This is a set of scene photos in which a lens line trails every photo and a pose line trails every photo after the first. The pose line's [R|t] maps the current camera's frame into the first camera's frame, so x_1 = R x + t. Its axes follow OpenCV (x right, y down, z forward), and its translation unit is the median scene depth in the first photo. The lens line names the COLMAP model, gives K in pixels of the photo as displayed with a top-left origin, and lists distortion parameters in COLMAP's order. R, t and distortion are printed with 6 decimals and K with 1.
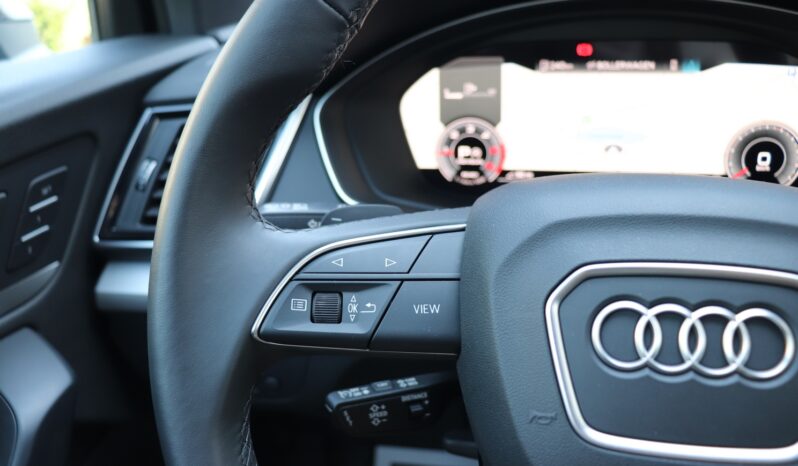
lens RADIAL K [[648.5, 0, 391.1], [0, 648.5, 231.8], [0, 0, 1]] dist [-0.182722, 0.142500]
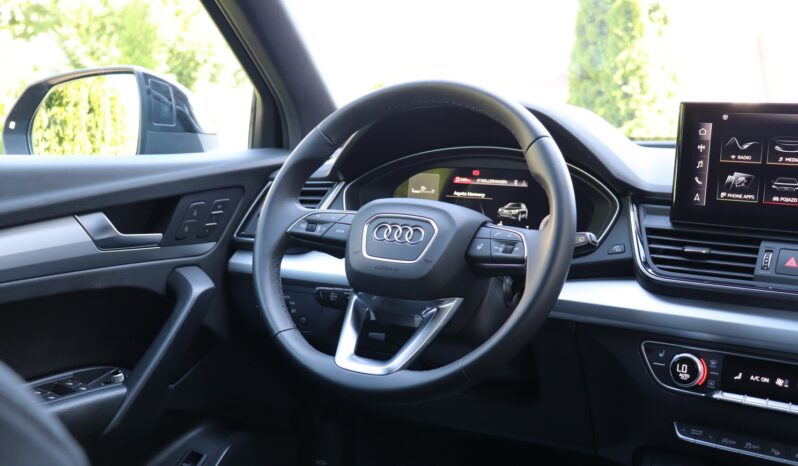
lens RADIAL K [[907.8, 0, 399.0], [0, 907.8, 233.0], [0, 0, 1]] dist [-0.036912, 0.038258]
pose [[0.968133, 0.105286, -0.227229, 0.763860], [-0.160953, 0.956716, -0.242464, 0.658912], [0.191866, 0.271310, 0.943175, -1.790664]]
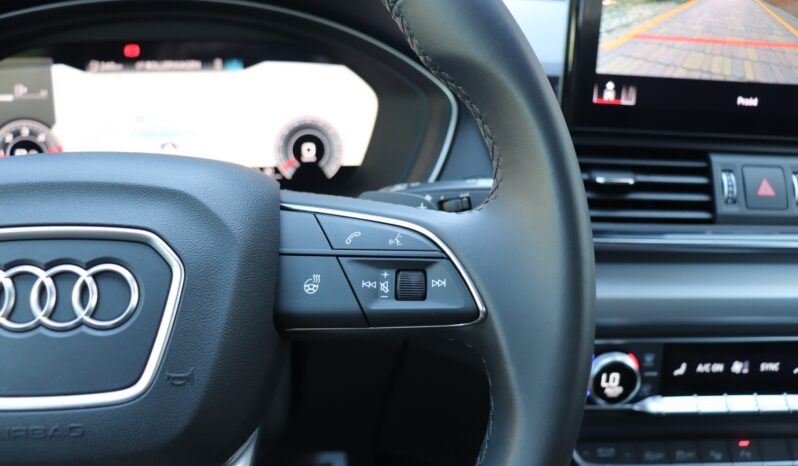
lens RADIAL K [[648.5, 0, 391.1], [0, 648.5, 231.8], [0, 0, 1]] dist [-0.182722, 0.142500]
pose [[0.919462, -0.056189, 0.389144, 0.285948], [0.074086, 0.996766, -0.031124, 0.070333], [-0.386137, 0.057447, 0.920651, -0.086414]]
